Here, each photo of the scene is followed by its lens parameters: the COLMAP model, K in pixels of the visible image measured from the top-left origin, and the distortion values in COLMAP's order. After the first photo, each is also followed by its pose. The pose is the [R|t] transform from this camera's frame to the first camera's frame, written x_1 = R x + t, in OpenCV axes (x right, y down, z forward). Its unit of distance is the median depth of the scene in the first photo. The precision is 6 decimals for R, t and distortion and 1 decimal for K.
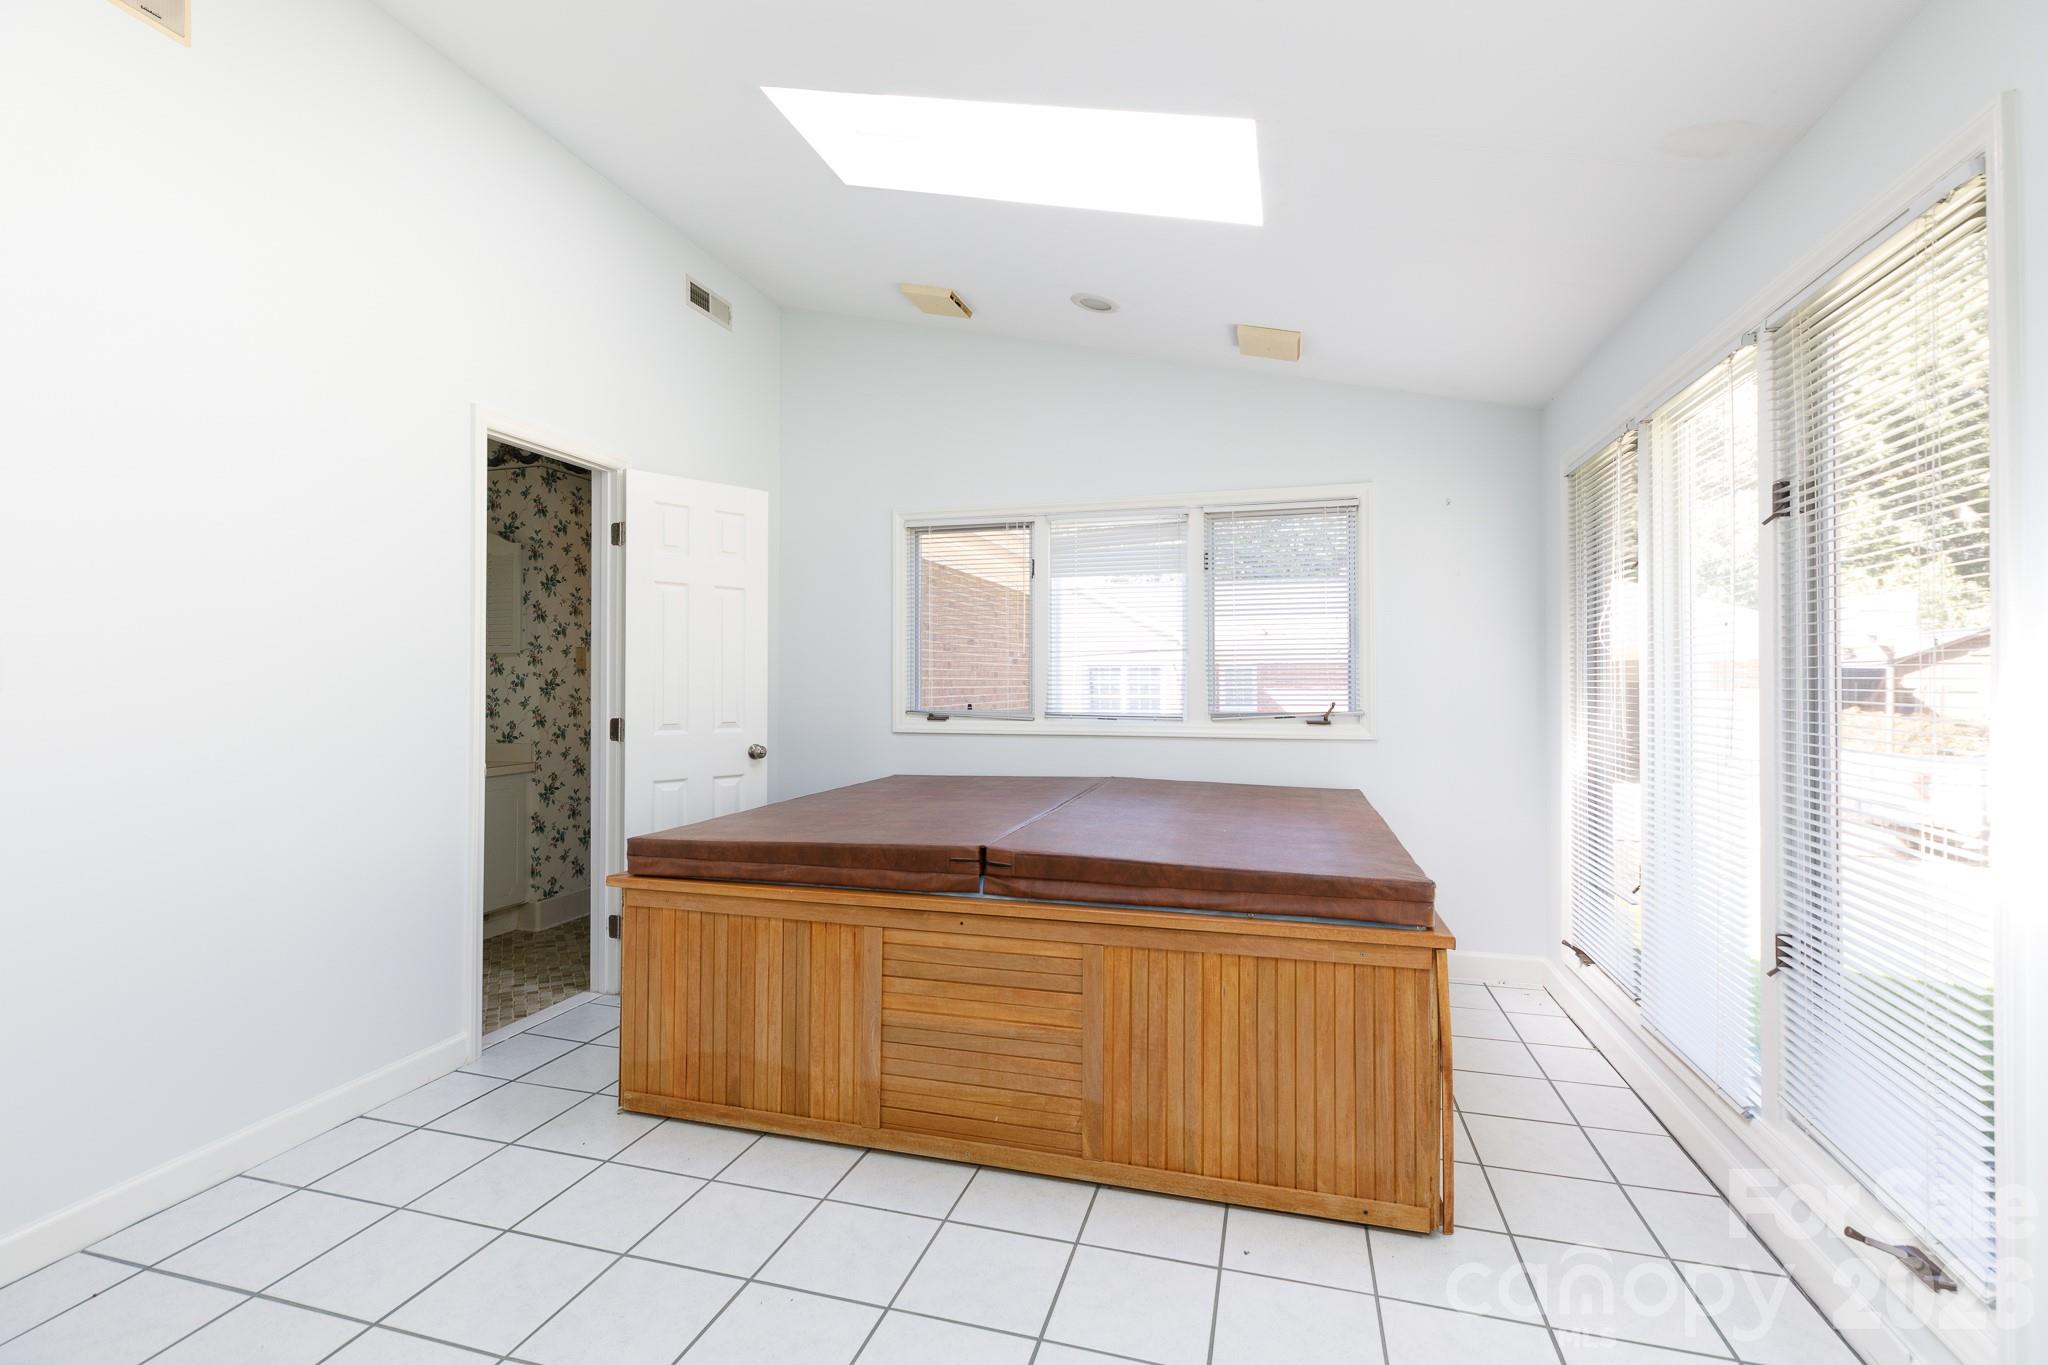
lens RADIAL K [[894.8, 0, 1044.9], [0, 894.8, 673.8], [0, 0, 1]] dist [0.002747, 0.000285]
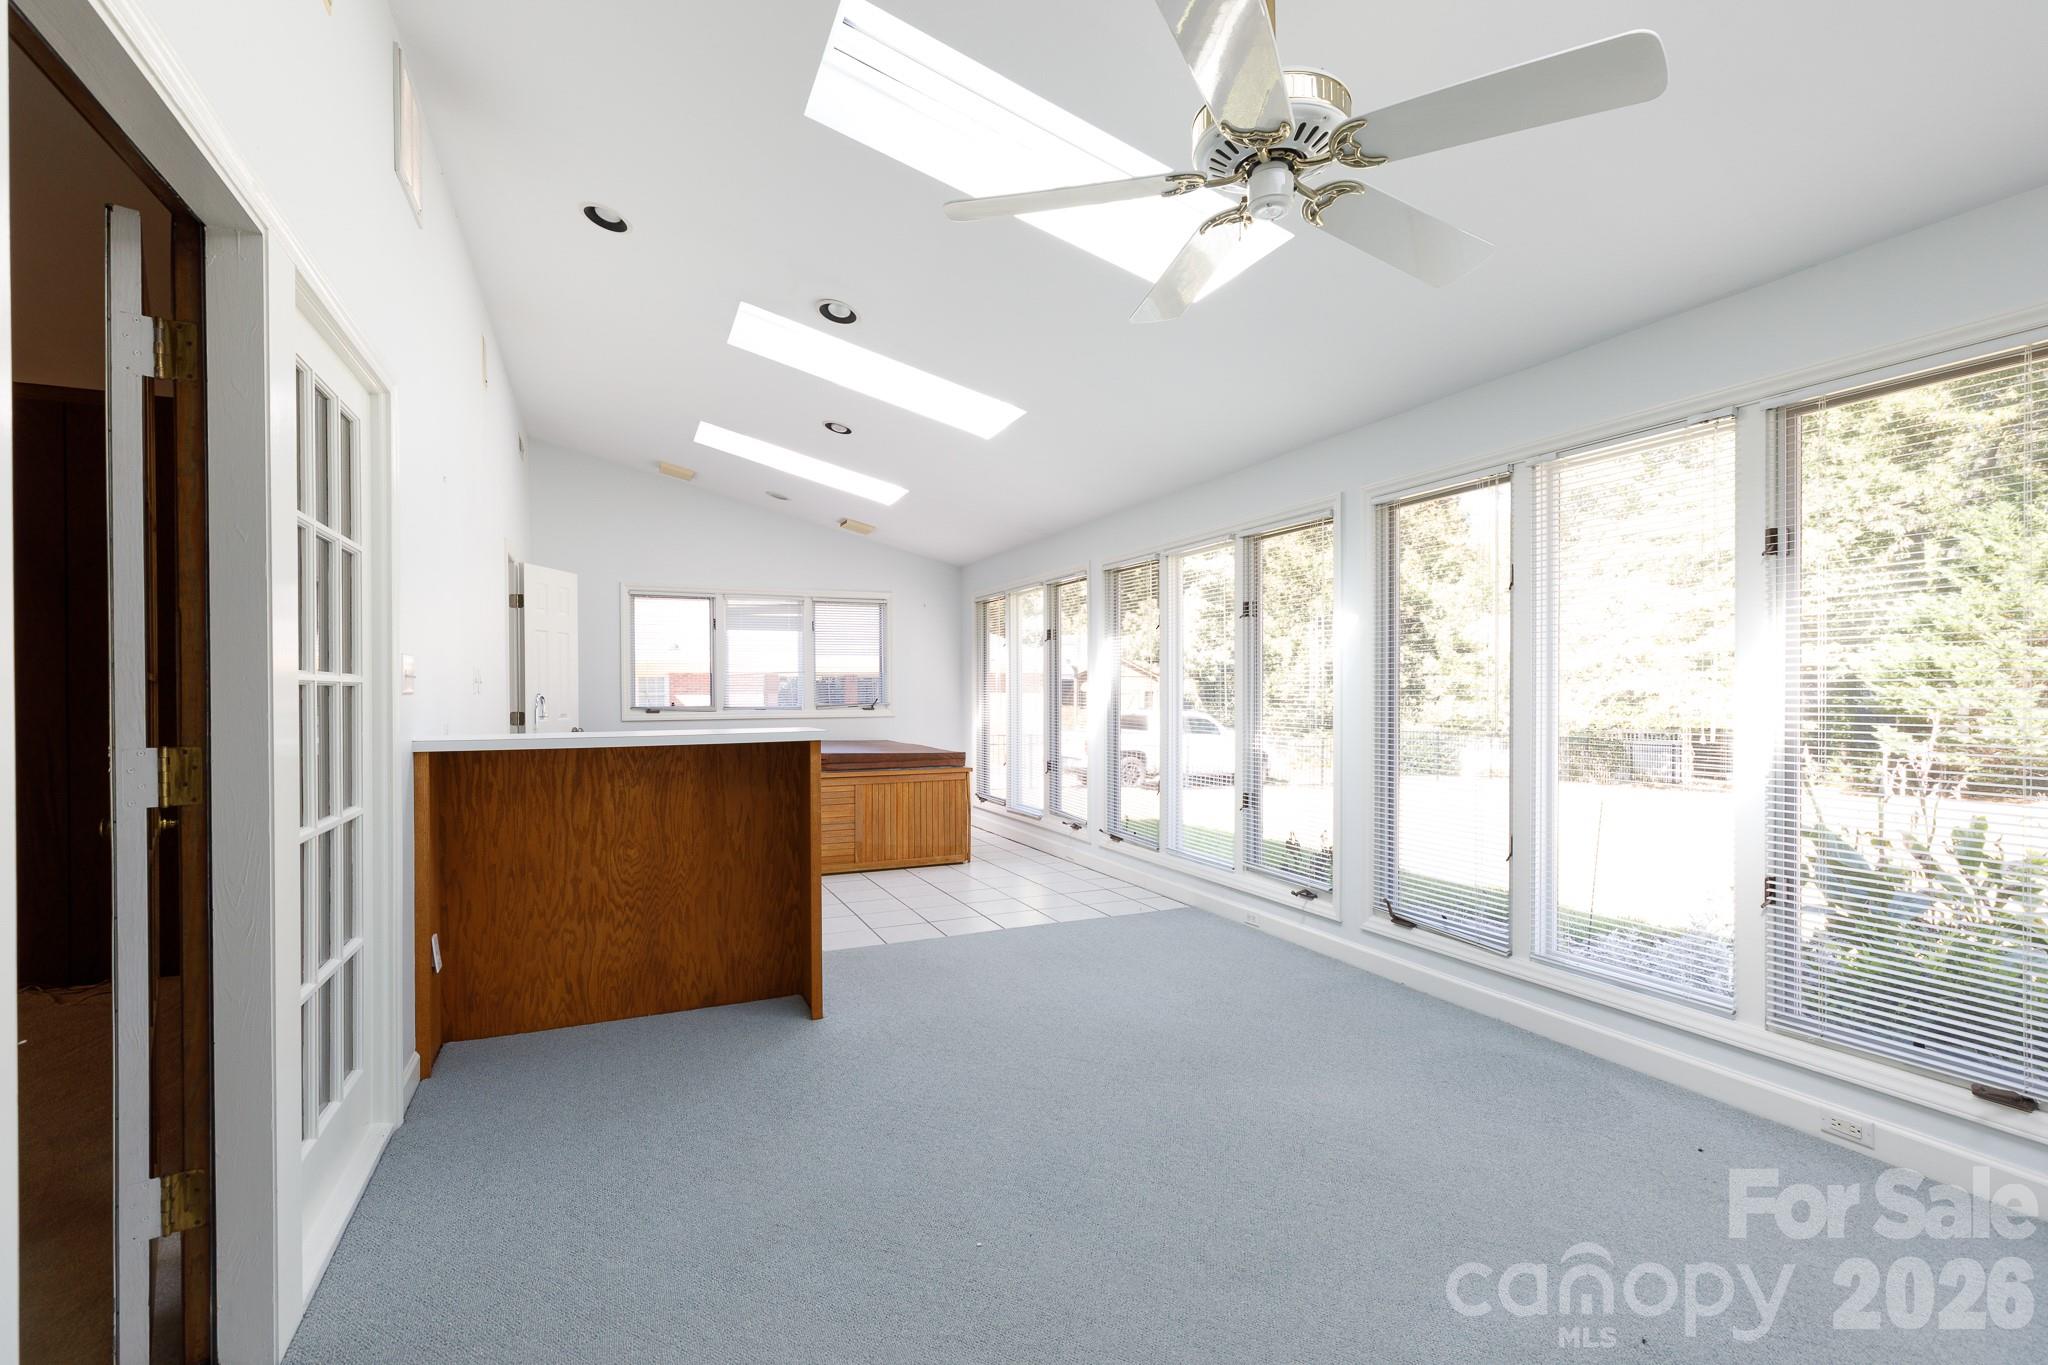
lens RADIAL K [[933.4, 0, 1023.6], [0, 933.4, 692.6], [0, 0, 1]] dist [0.005019, 0.000741]
pose [[0.766951, -0.005305, 0.641684, -1.335937], [-0.002526, 0.999933, 0.011286, -0.011782], [-0.641701, -0.010277, 0.766886, -1.450822]]
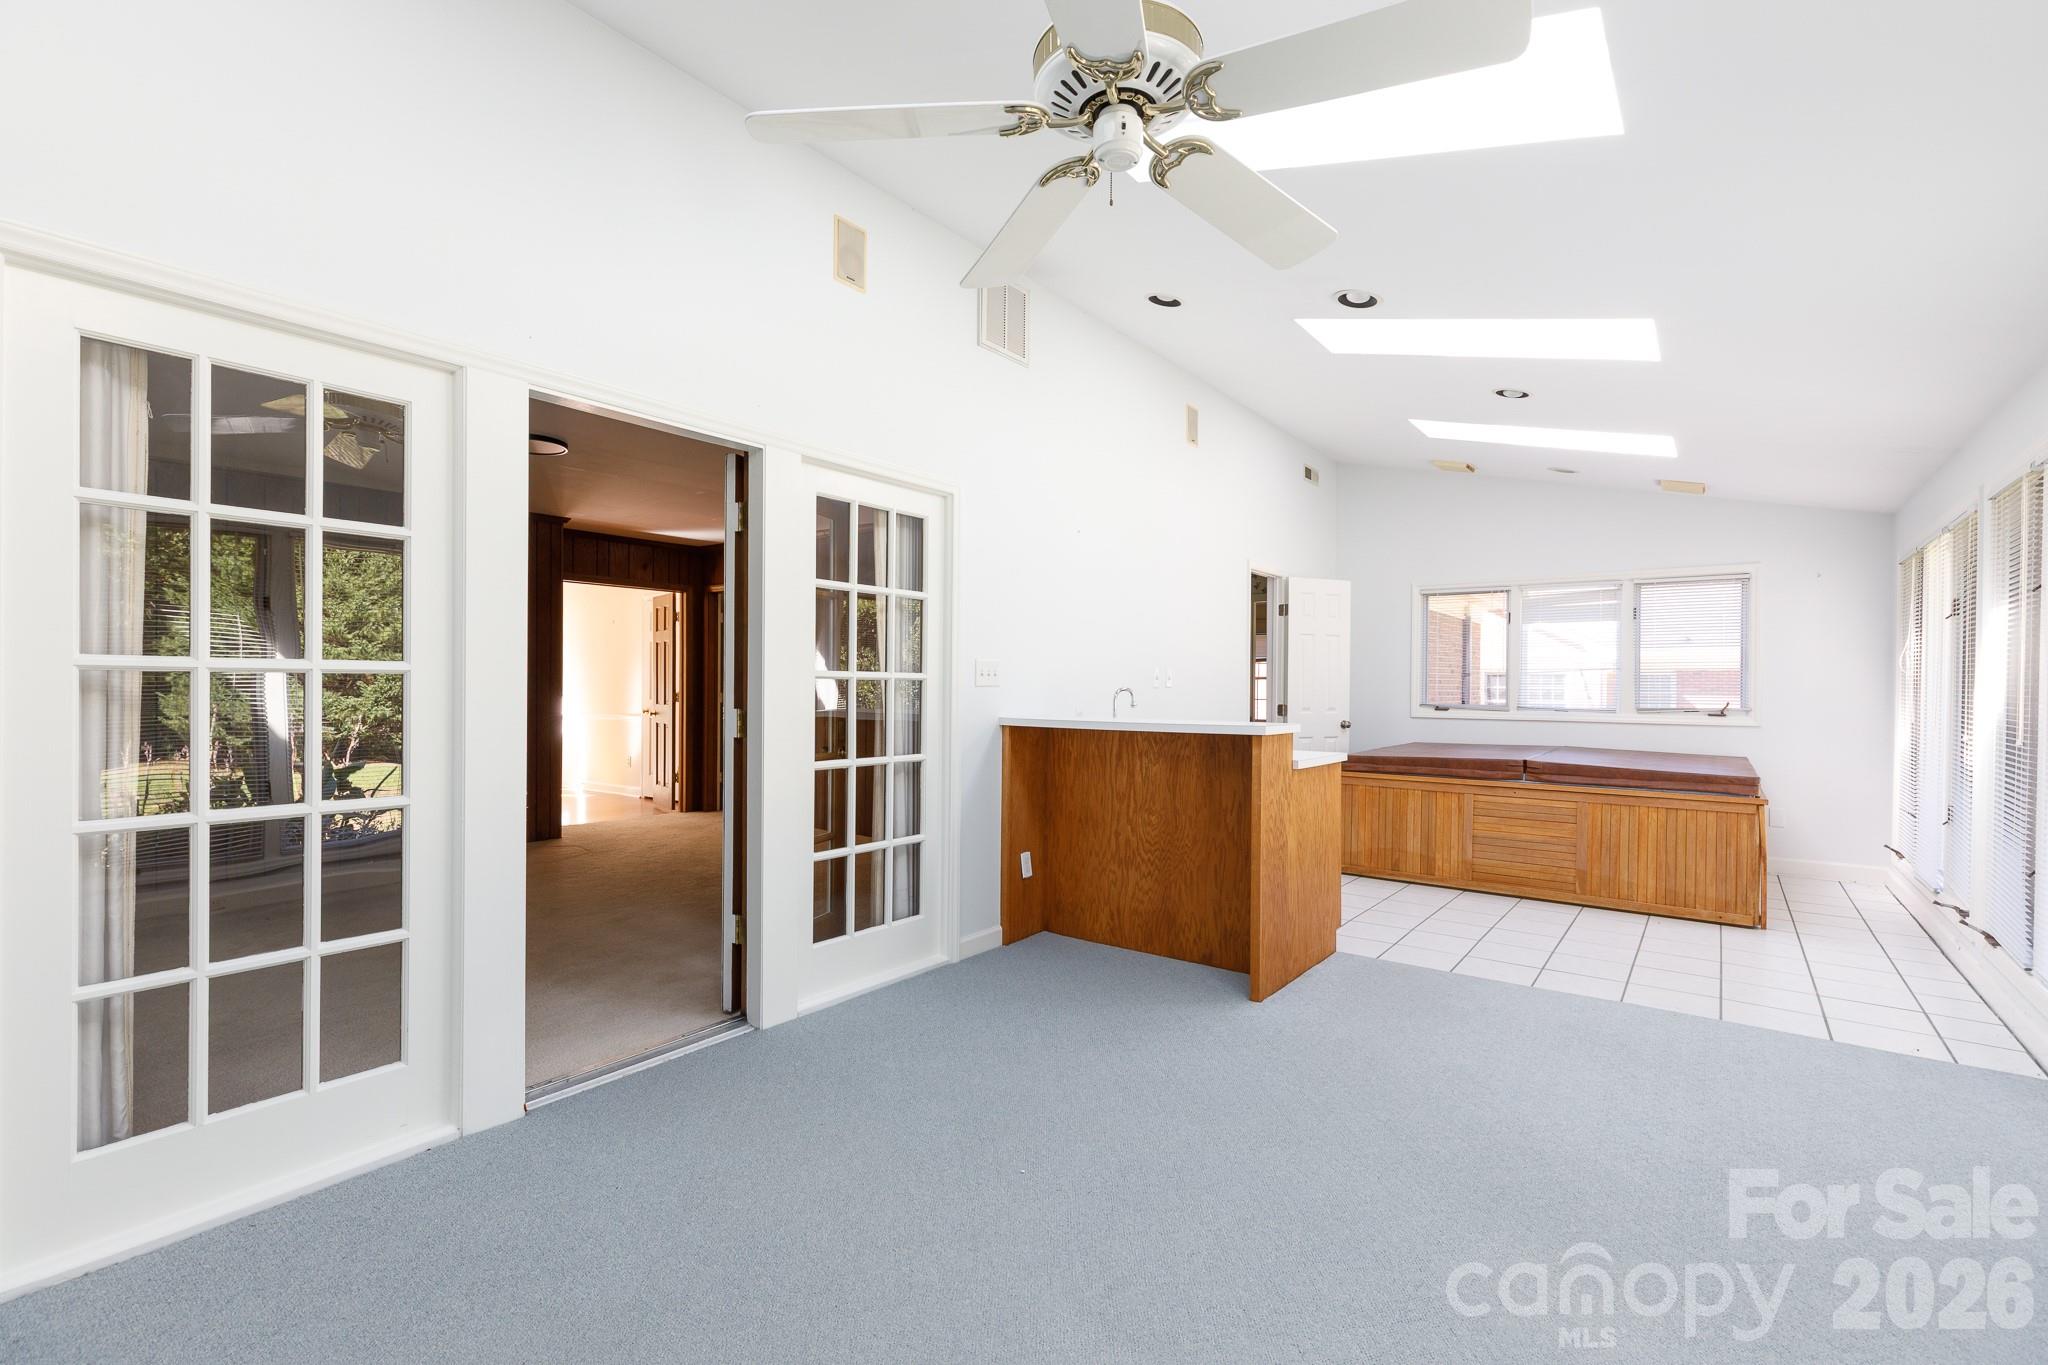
lens RADIAL K [[933.4, 0, 1023.6], [0, 933.4, 692.6], [0, 0, 1]] dist [0.005019, 0.000741]
pose [[0.929233, 0.011480, -0.369315, -0.381724], [-0.005262, 0.999827, 0.017838, -0.014091], [0.369456, -0.014633, 0.929133, -1.696227]]
